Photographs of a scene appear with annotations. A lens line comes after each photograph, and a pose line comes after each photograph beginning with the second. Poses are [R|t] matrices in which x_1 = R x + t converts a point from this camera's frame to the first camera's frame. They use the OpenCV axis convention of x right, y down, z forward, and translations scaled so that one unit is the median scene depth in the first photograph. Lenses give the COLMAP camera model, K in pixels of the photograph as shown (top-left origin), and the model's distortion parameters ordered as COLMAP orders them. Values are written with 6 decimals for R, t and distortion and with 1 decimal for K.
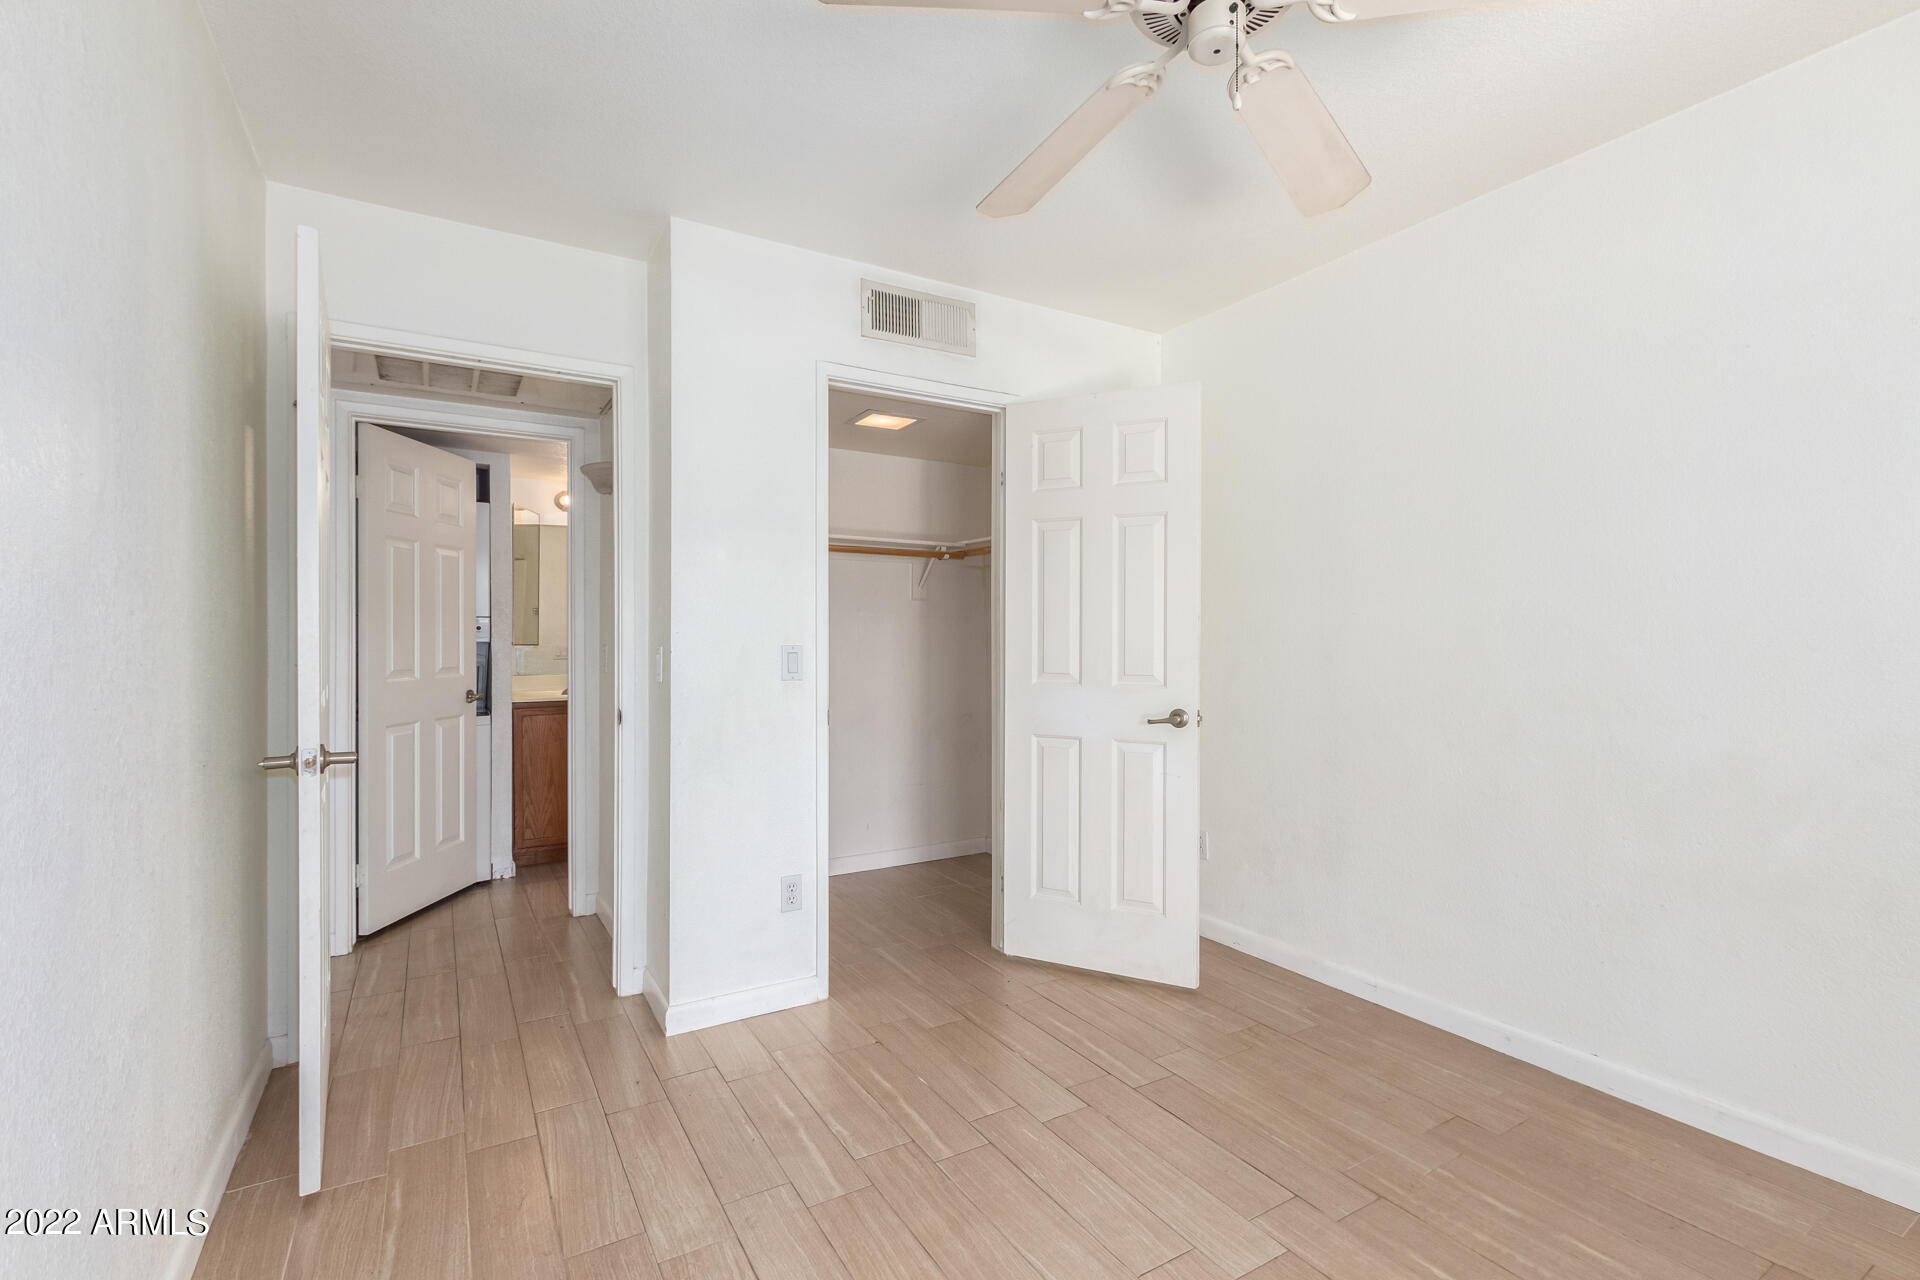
lens RADIAL K [[880.9, 0, 985.8], [0, 880.9, 641.3], [0, 0, 1]] dist [0.000495, 0.000157]
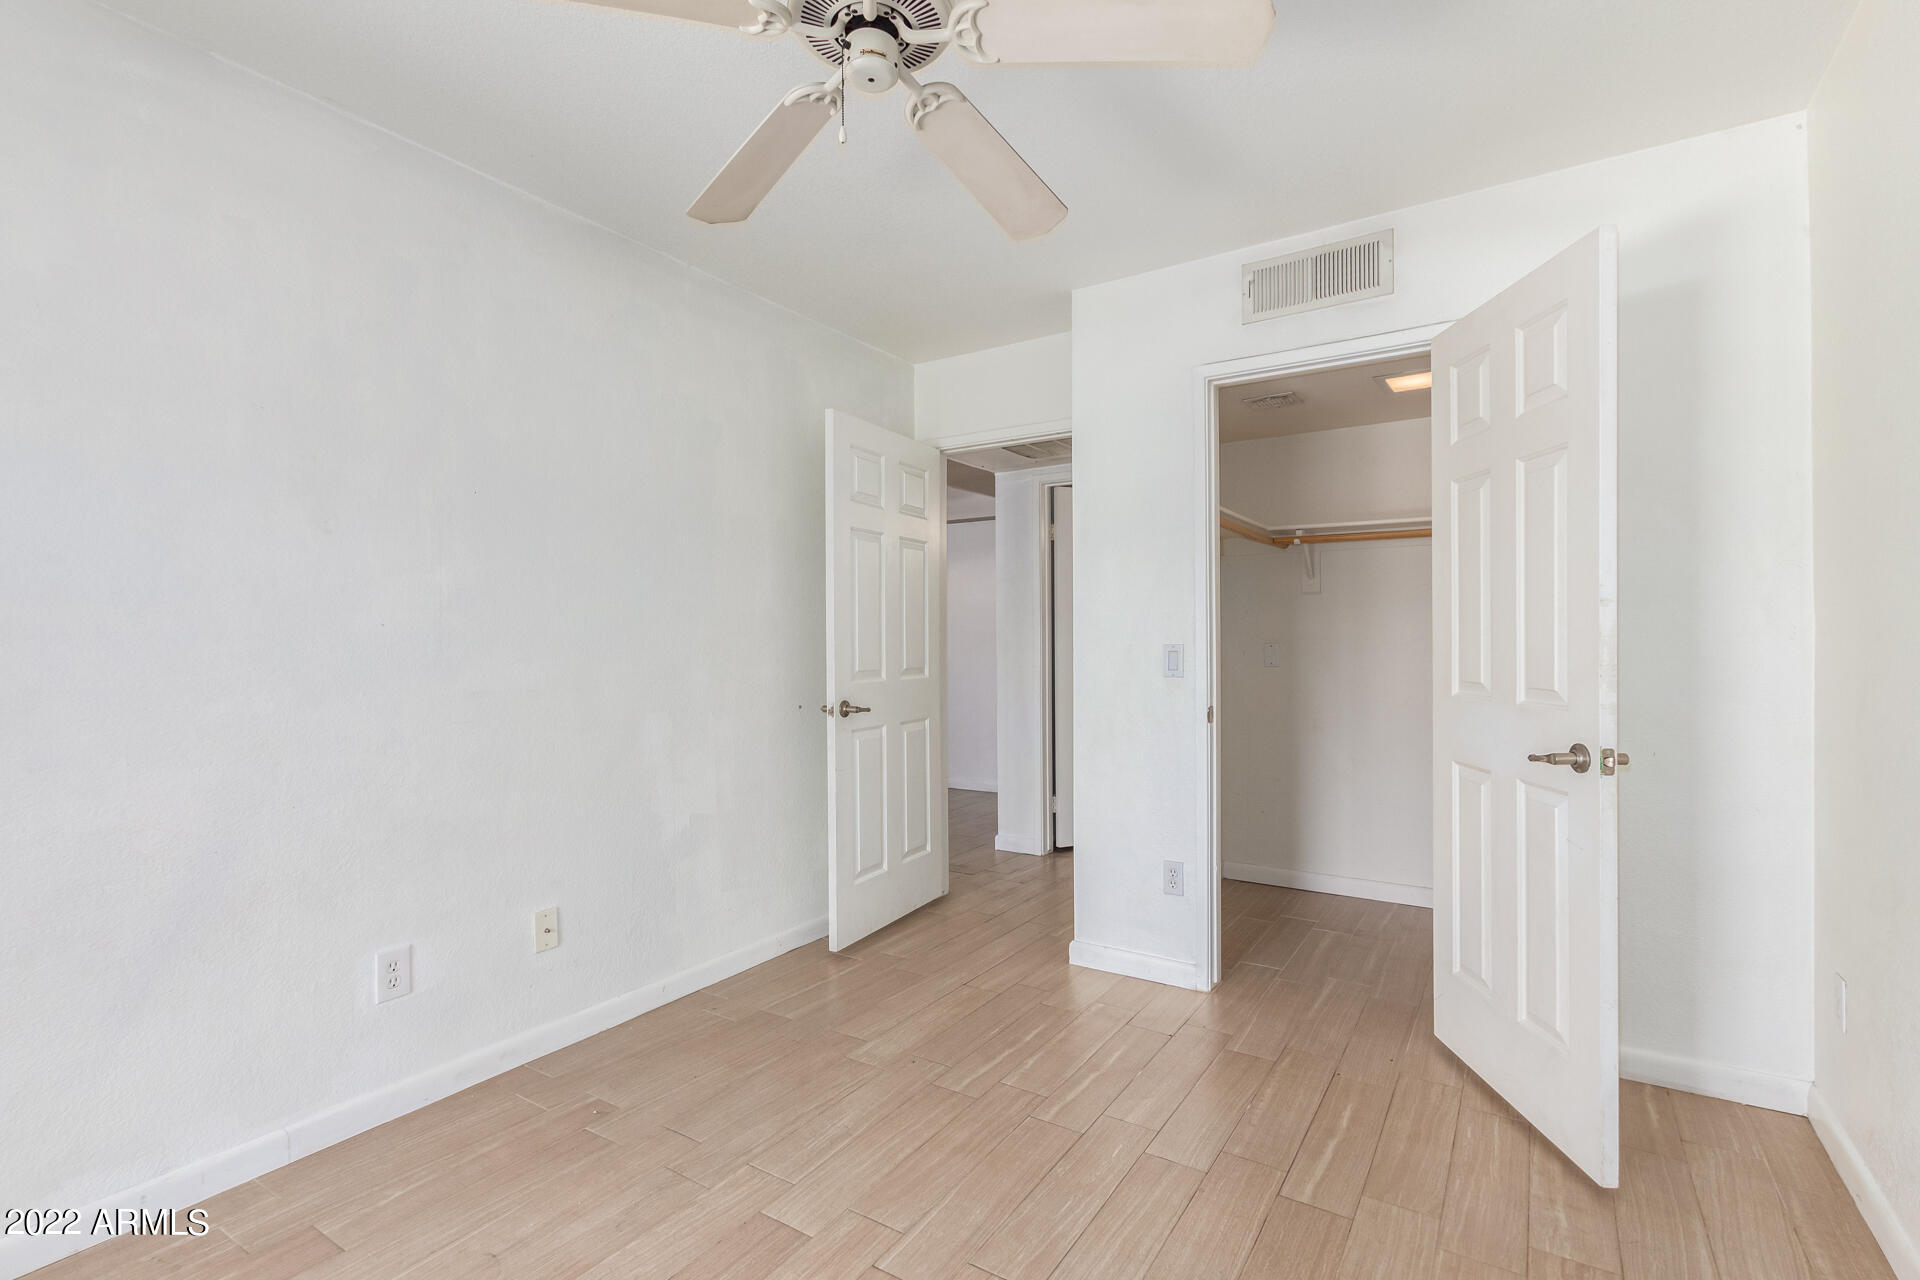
lens RADIAL K [[876.4, 0, 971.2], [0, 876.4, 647.5], [0, 0, 1]] dist [-0.001803, -0.000348]
pose [[0.430043, 0.004910, -0.902795, 0.623434], [0.003729, 0.999967, 0.007215, -0.000060], [0.902801, -0.006469, 0.430011, 0.327264]]
